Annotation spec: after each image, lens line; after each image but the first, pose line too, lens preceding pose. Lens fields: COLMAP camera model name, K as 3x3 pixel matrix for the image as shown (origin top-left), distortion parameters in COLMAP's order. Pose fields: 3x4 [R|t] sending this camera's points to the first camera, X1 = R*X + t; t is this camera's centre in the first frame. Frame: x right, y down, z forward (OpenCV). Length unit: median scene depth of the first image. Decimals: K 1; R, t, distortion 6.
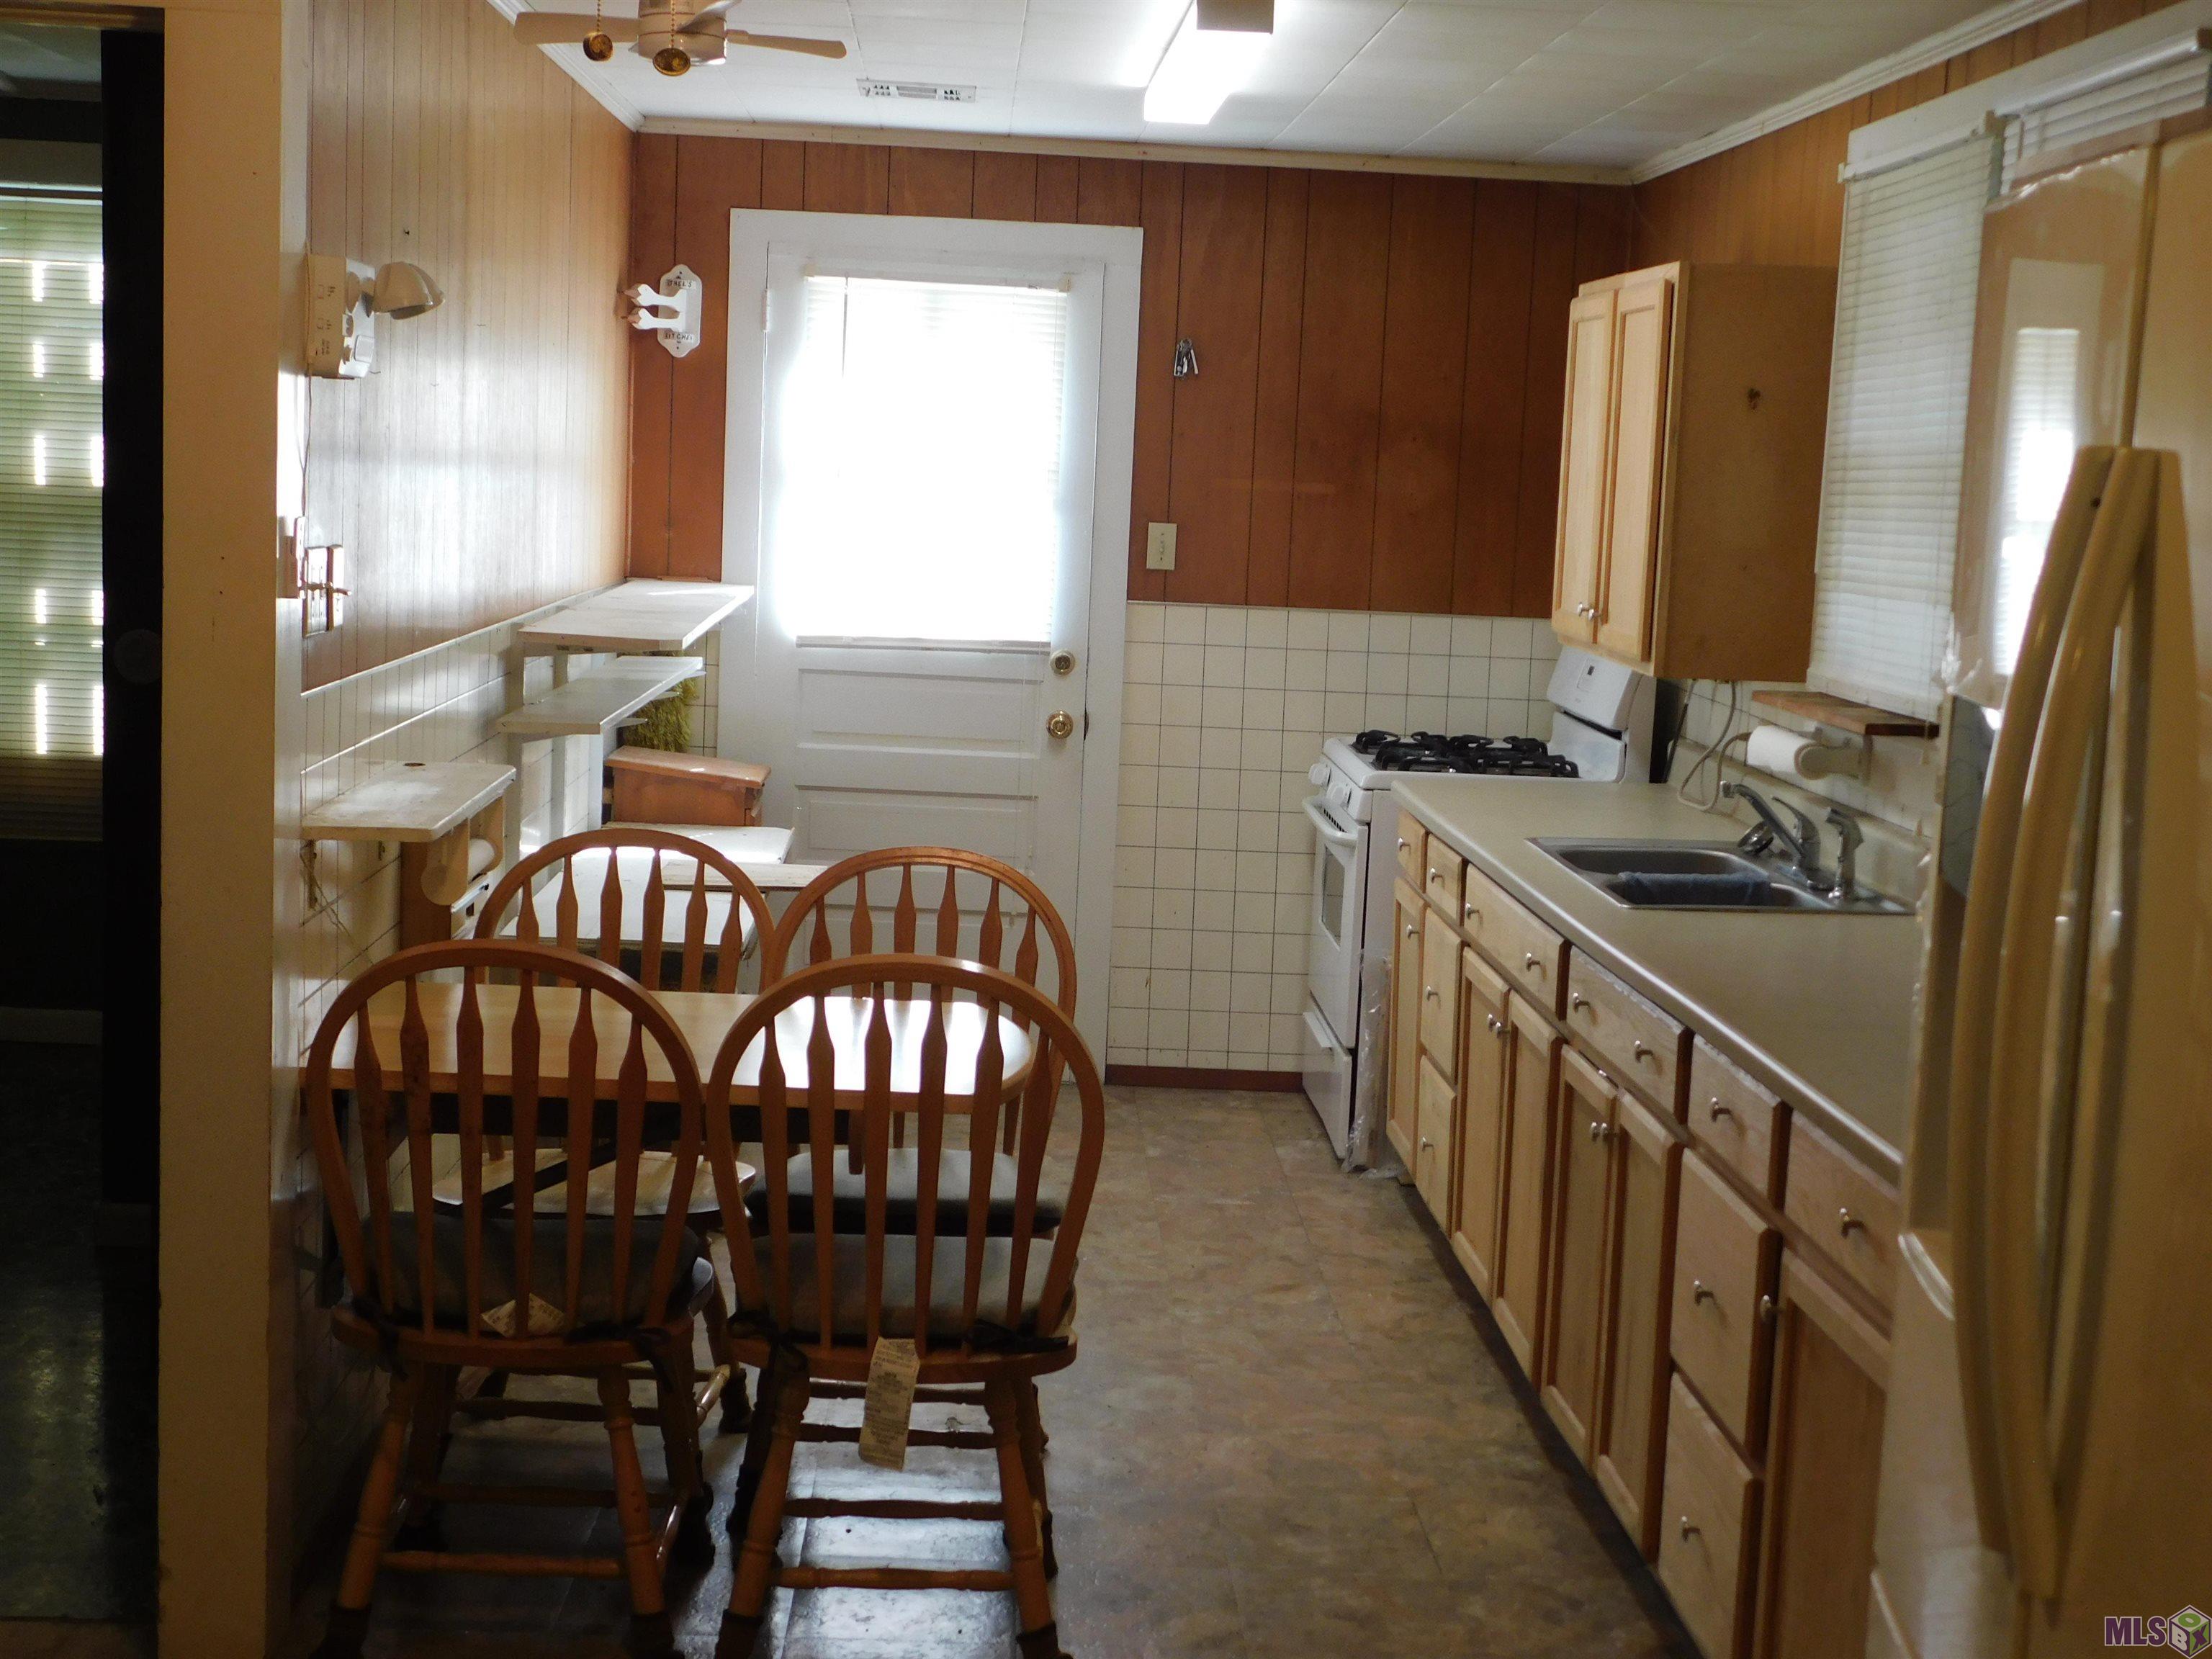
lens RADIAL K [[2876.8, 0, 1106.0], [0, 2876.8, 829.5], [0, 0, 1]] dist [0.041177, 0.083521]
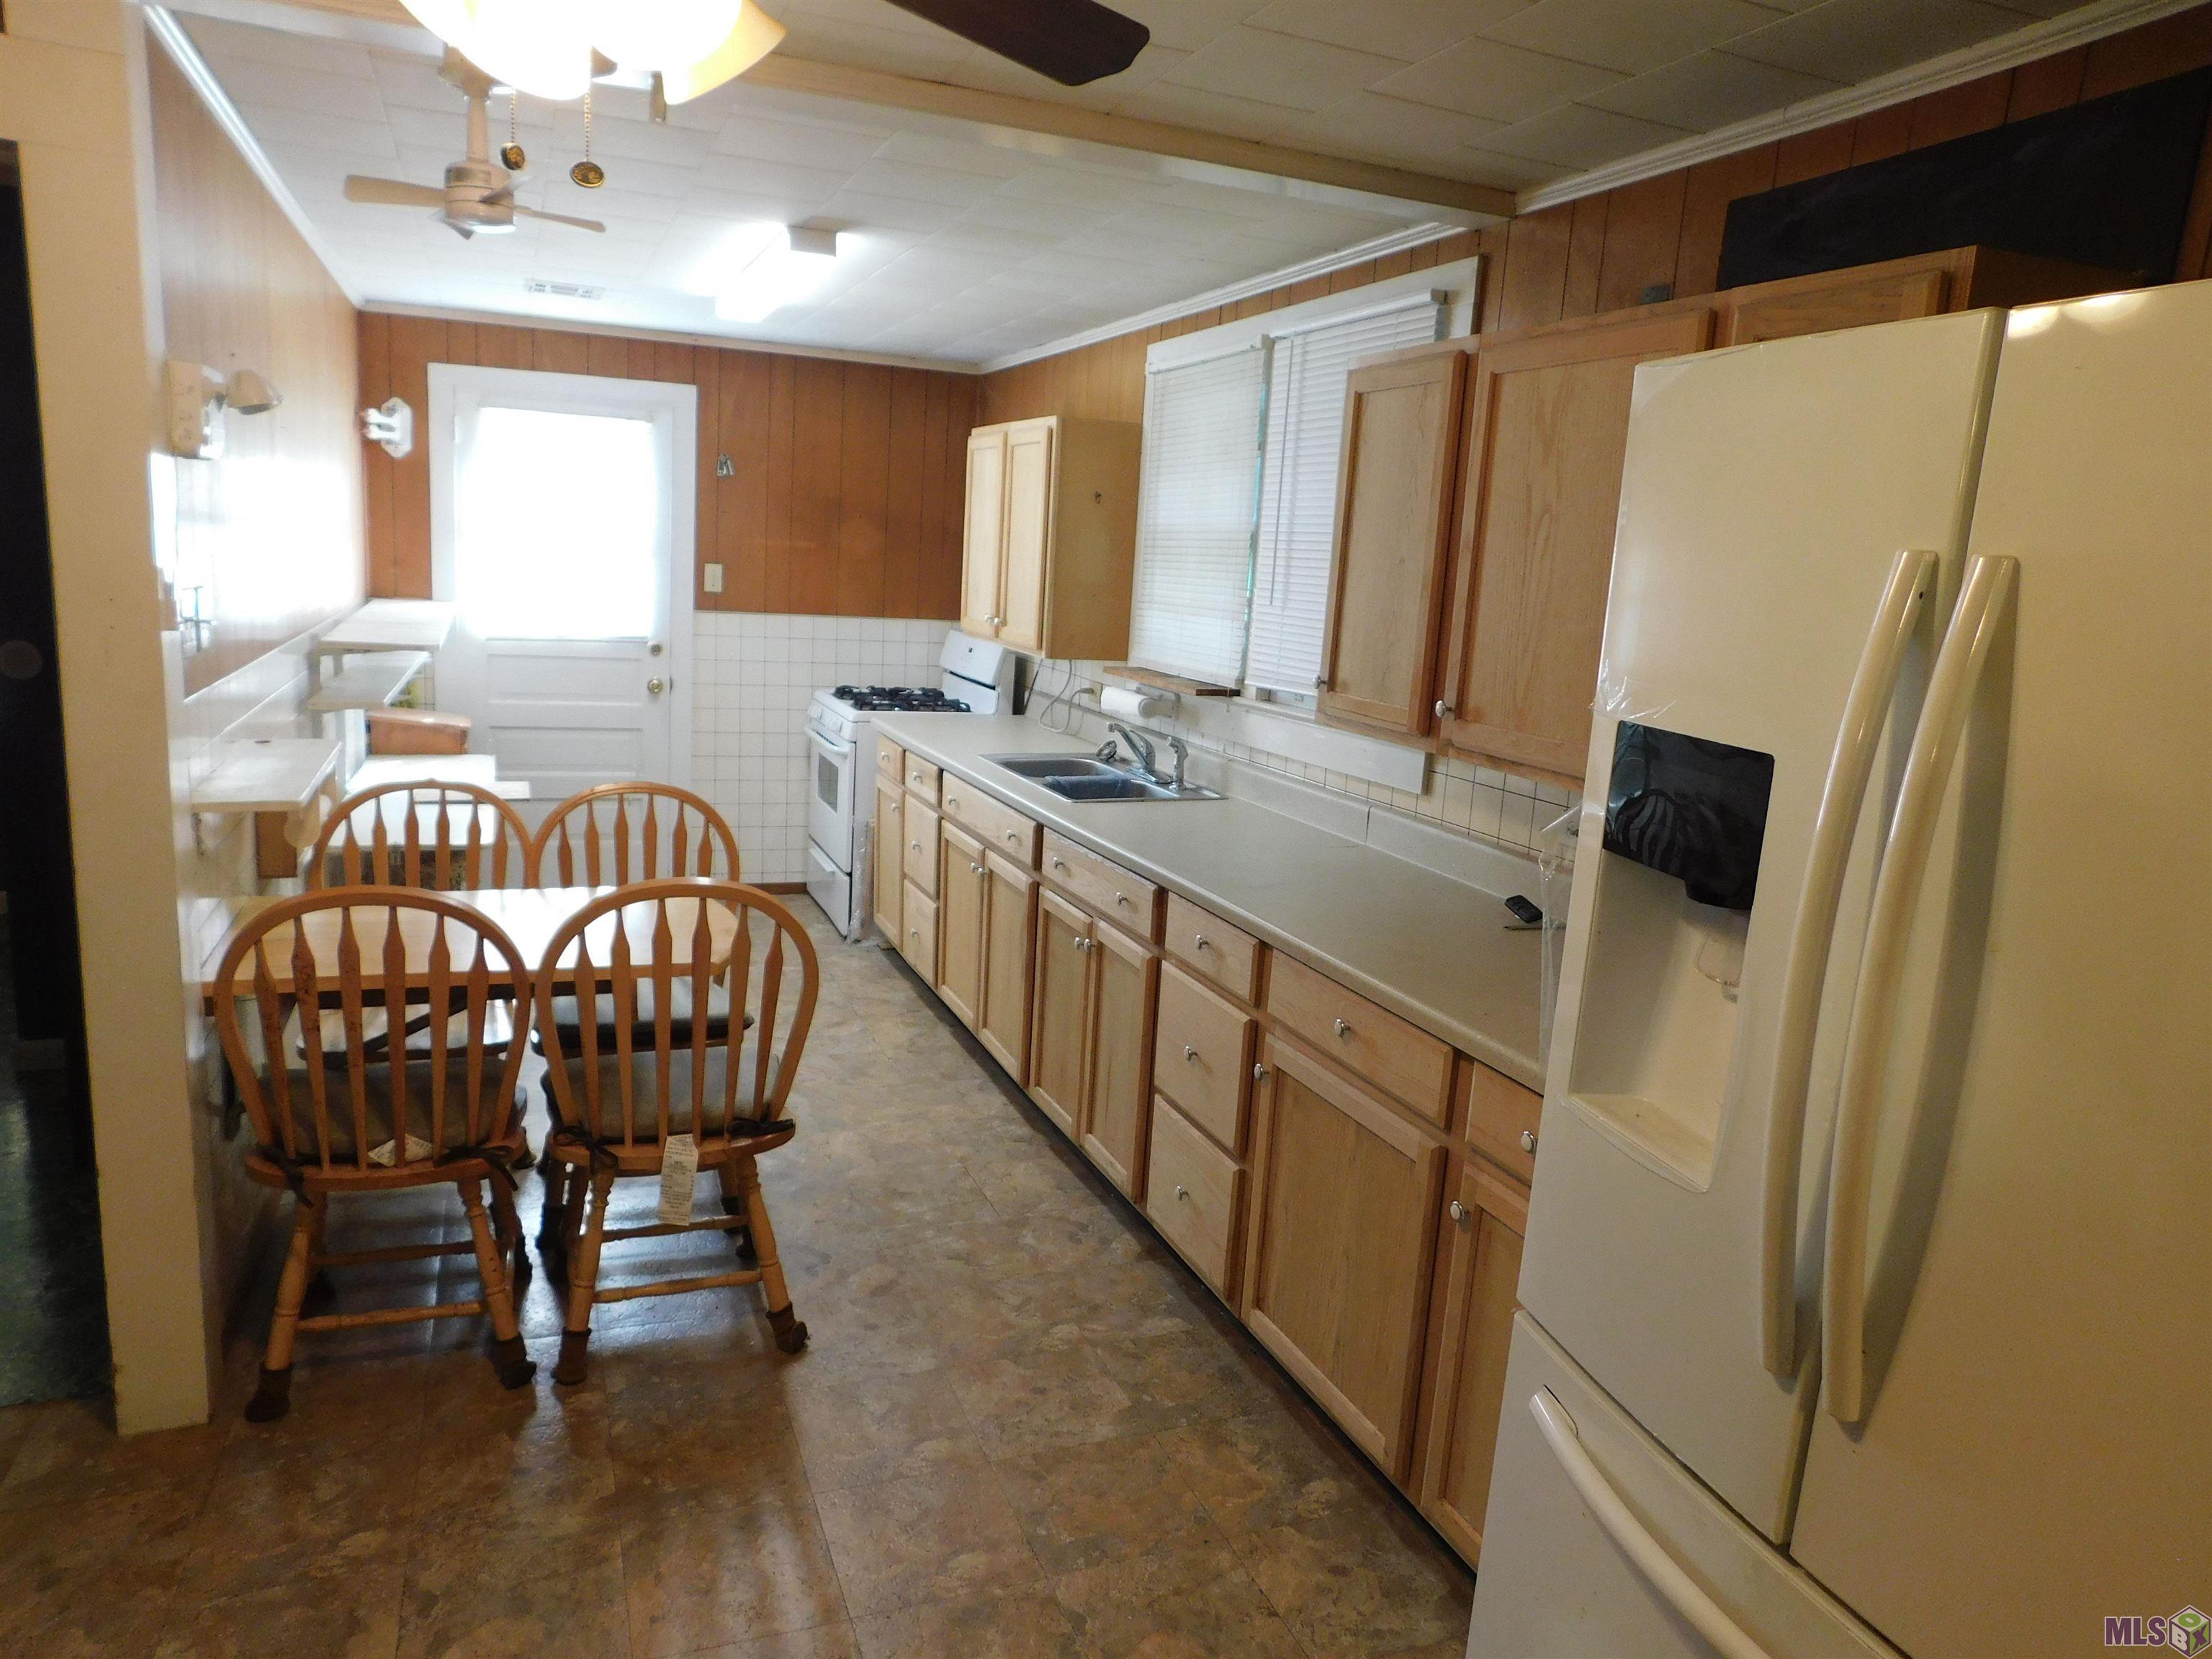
lens RADIAL K [[1475.6, 0, 1106.0], [0, 1475.6, 829.5], [0, 0, 1]] dist [-0.039946, 0.051100]
pose [[0.947973, -0.047377, 0.314807, -0.064387], [0.023873, 0.996659, 0.078105, -0.021372], [-0.317456, -0.066526, 0.945937, 0.160633]]
